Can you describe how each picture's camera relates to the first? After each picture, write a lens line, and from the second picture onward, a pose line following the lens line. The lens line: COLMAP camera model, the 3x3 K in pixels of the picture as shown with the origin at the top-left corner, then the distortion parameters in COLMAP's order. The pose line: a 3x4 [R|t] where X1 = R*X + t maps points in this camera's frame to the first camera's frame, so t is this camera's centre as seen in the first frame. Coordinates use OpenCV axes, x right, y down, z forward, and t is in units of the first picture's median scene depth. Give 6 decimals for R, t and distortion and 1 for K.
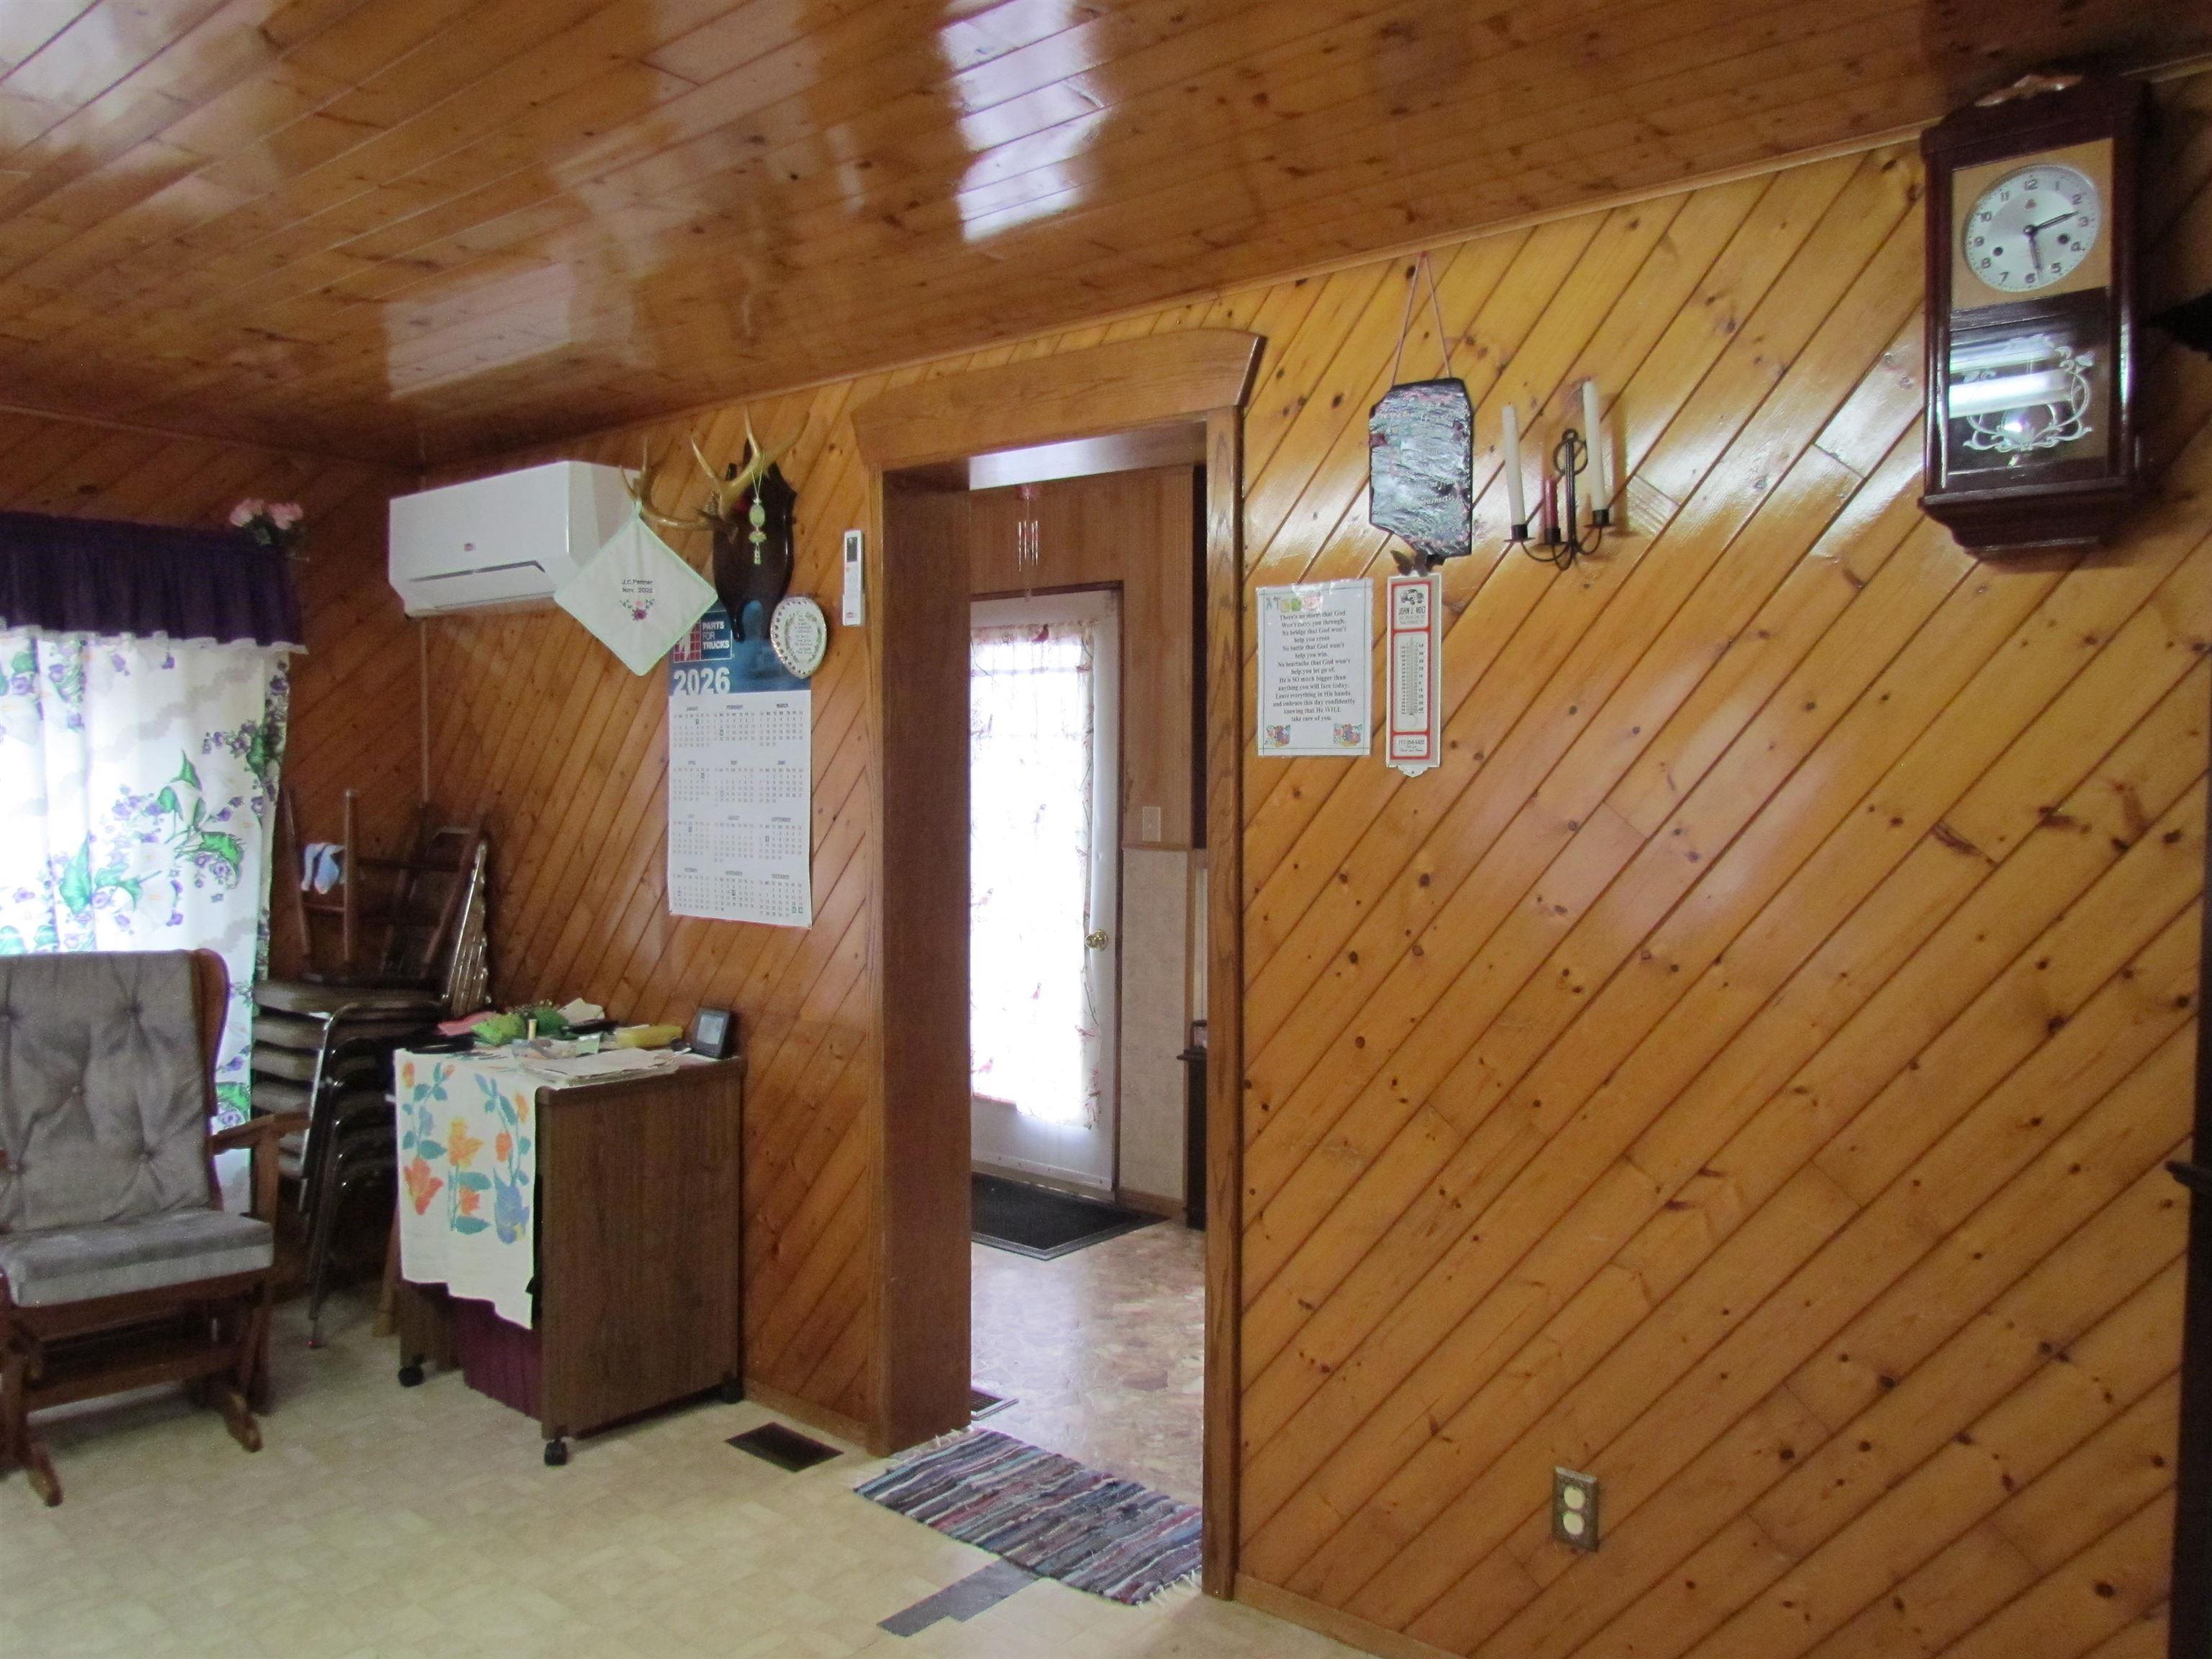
lens RADIAL K [[1589.5, 0, 1123.8], [0, 1589.5, 840.0], [0, 0, 1]] dist [-0.026059, 0.014255]
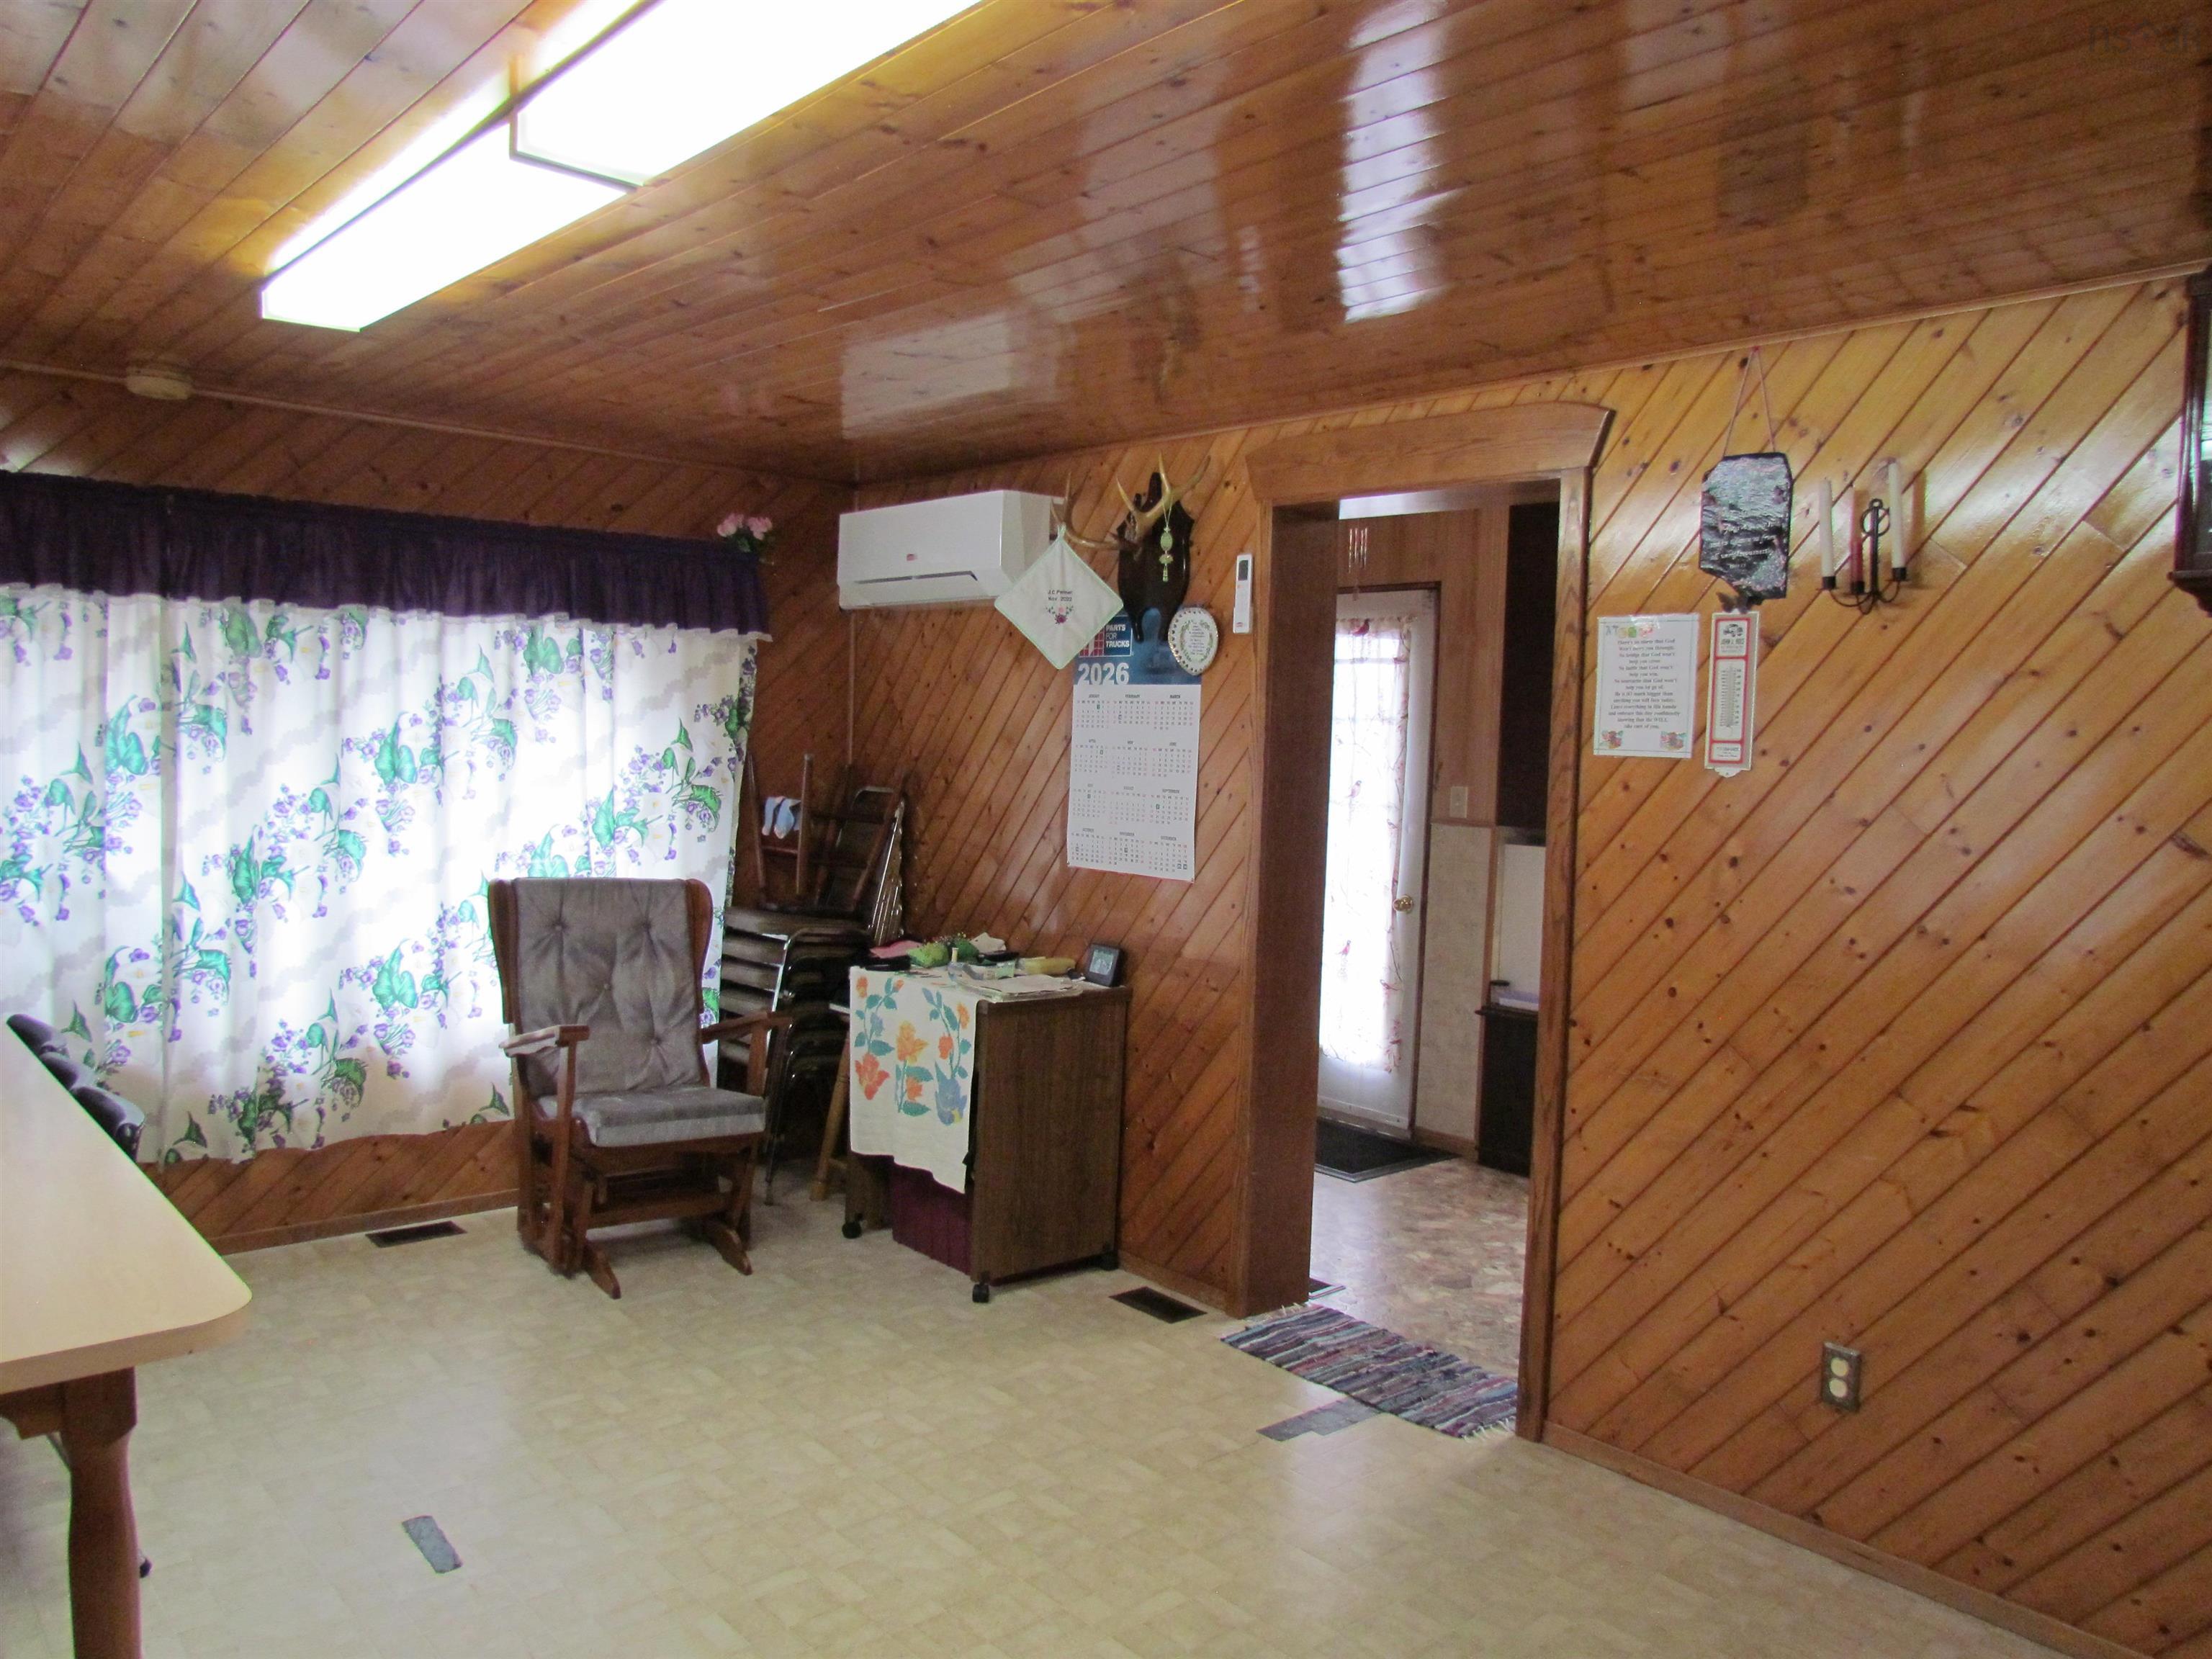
lens RADIAL K [[1589.5, 0, 1128.6], [0, 1589.5, 844.0], [0, 0, 1]] dist [-0.026059, 0.014255]
pose [[0.987716, 0.037020, -0.151811, -0.069264], [-0.033326, 0.999085, 0.026806, -0.004640], [0.152664, -0.021418, 0.988046, -0.222017]]
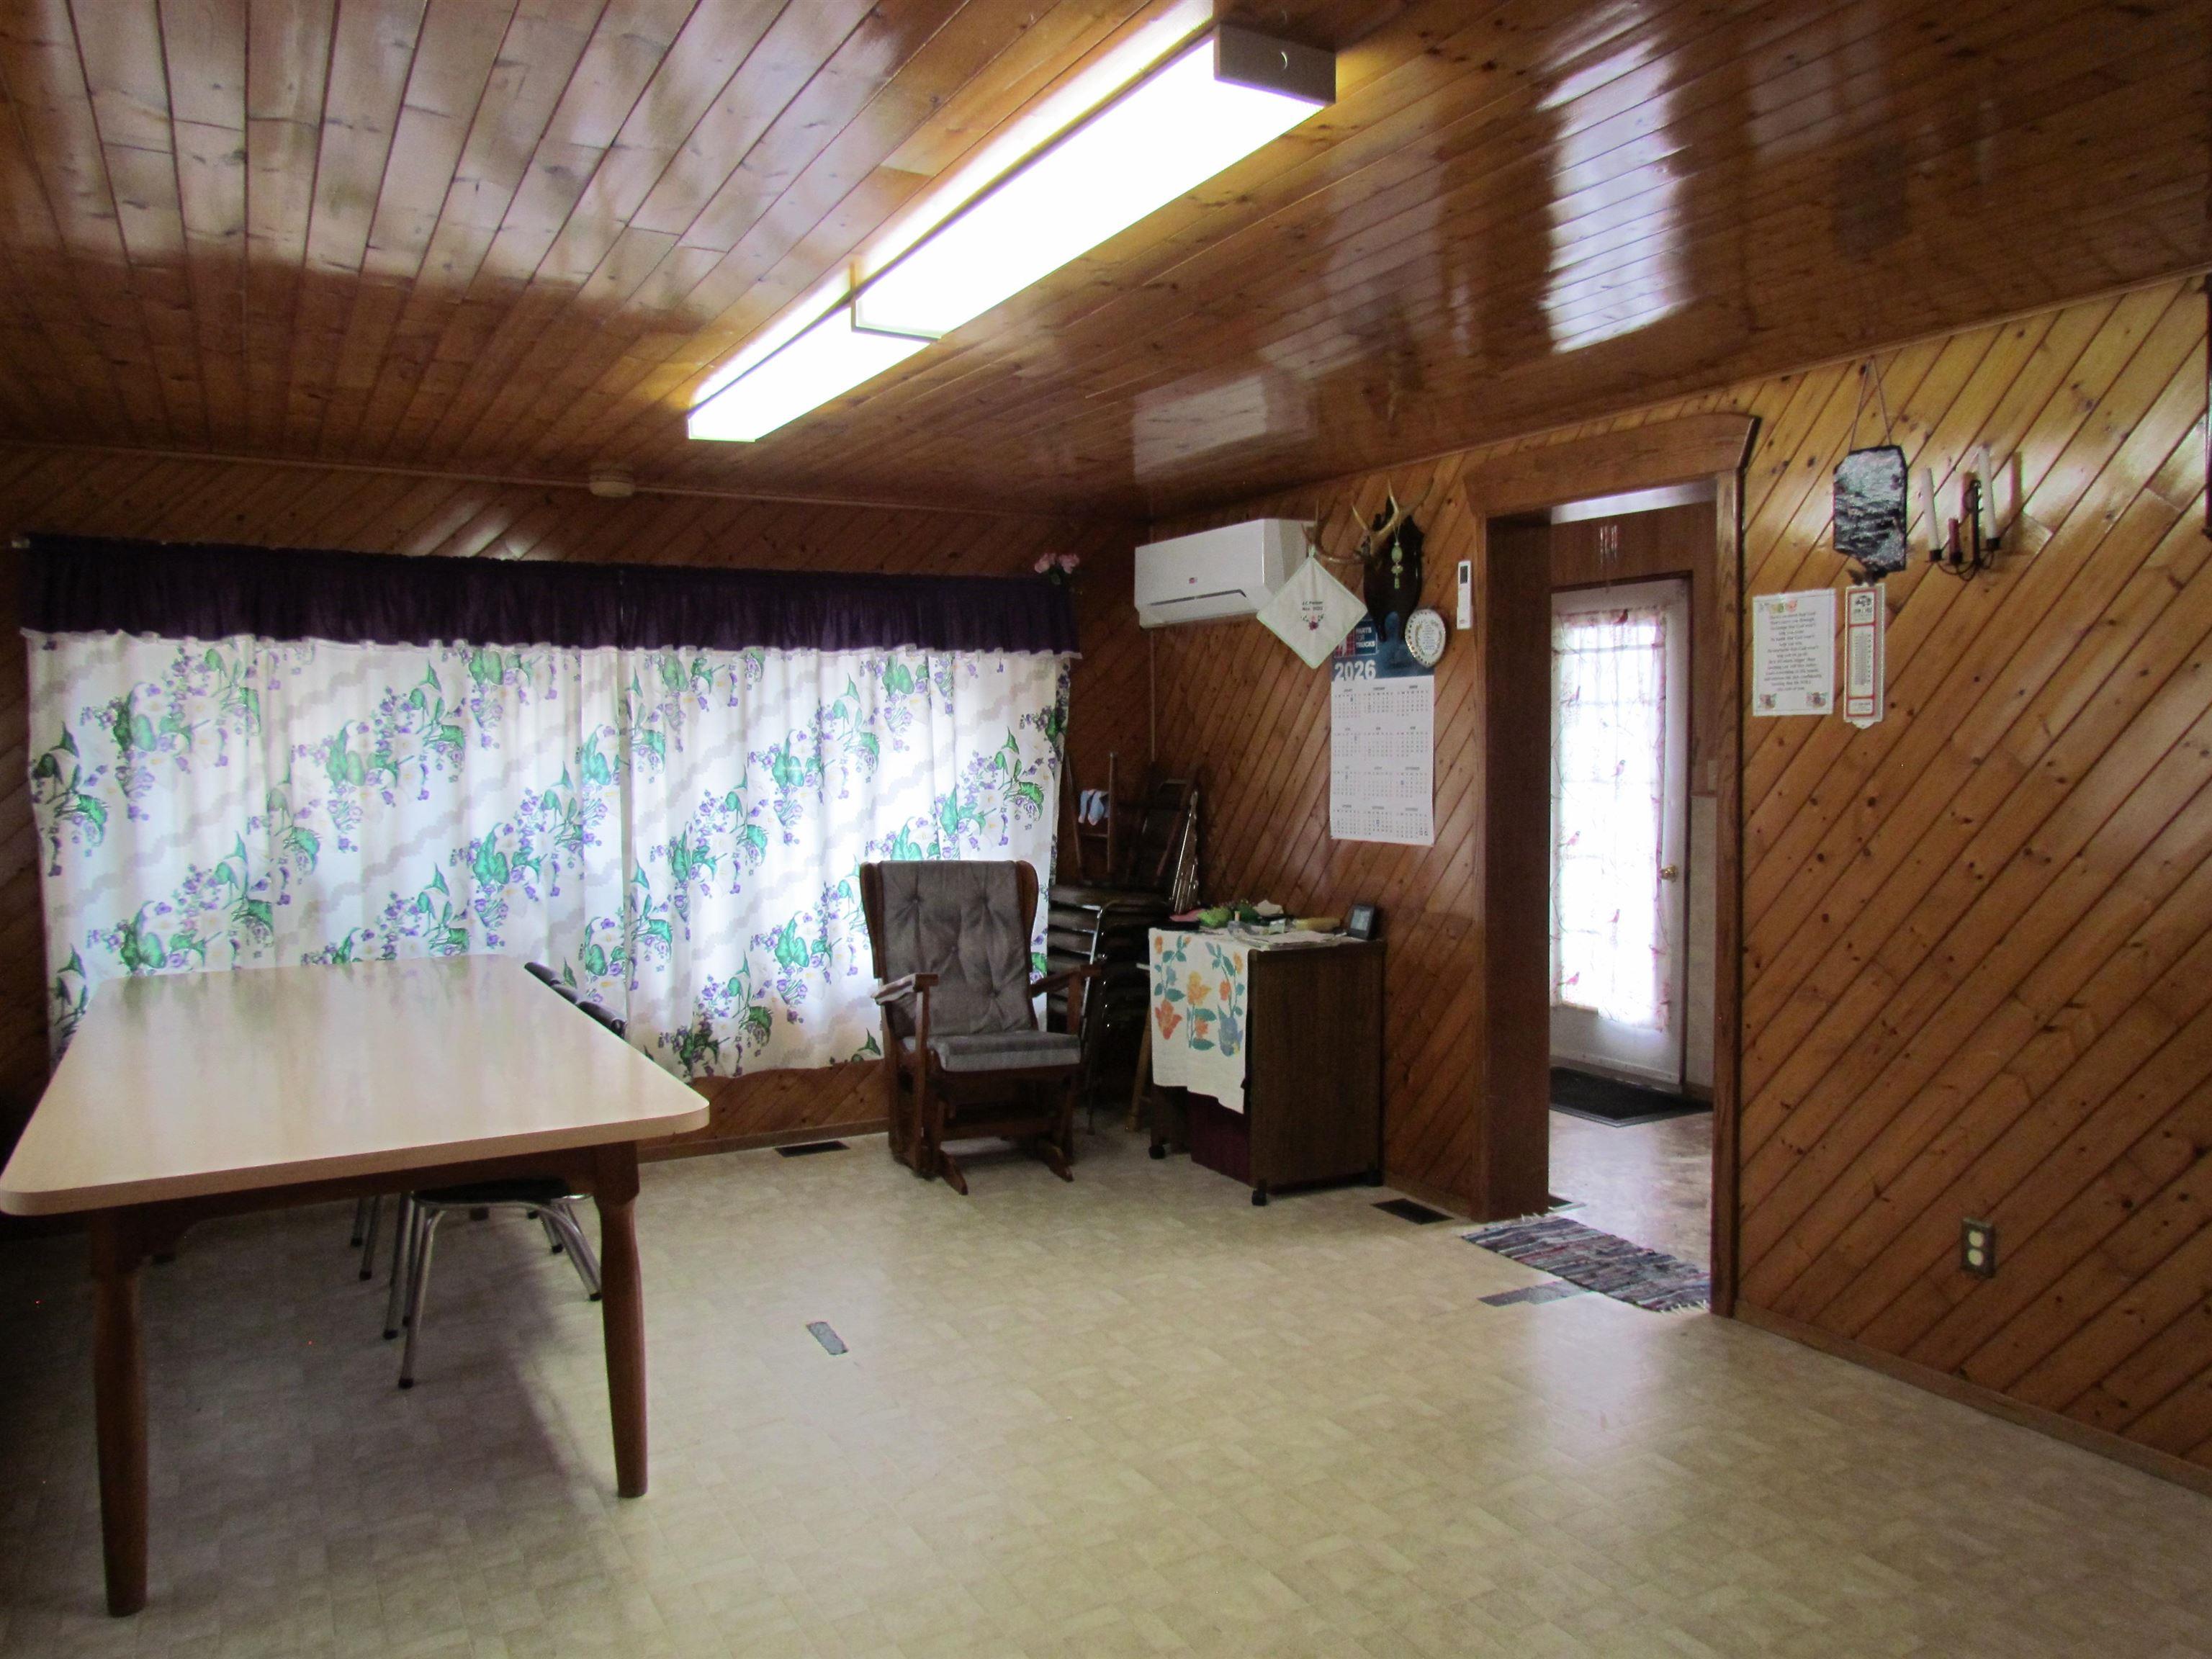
lens RADIAL K [[1589.5, 0, 1132.6], [0, 1589.5, 843.3], [0, 0, 1]] dist [-0.026059, 0.014255]
pose [[0.931496, 0.007645, -0.363672, 0.070817], [0.000081, 0.999775, 0.021225, 0.025724], [0.363752, -0.019801, 0.931285, -0.436761]]
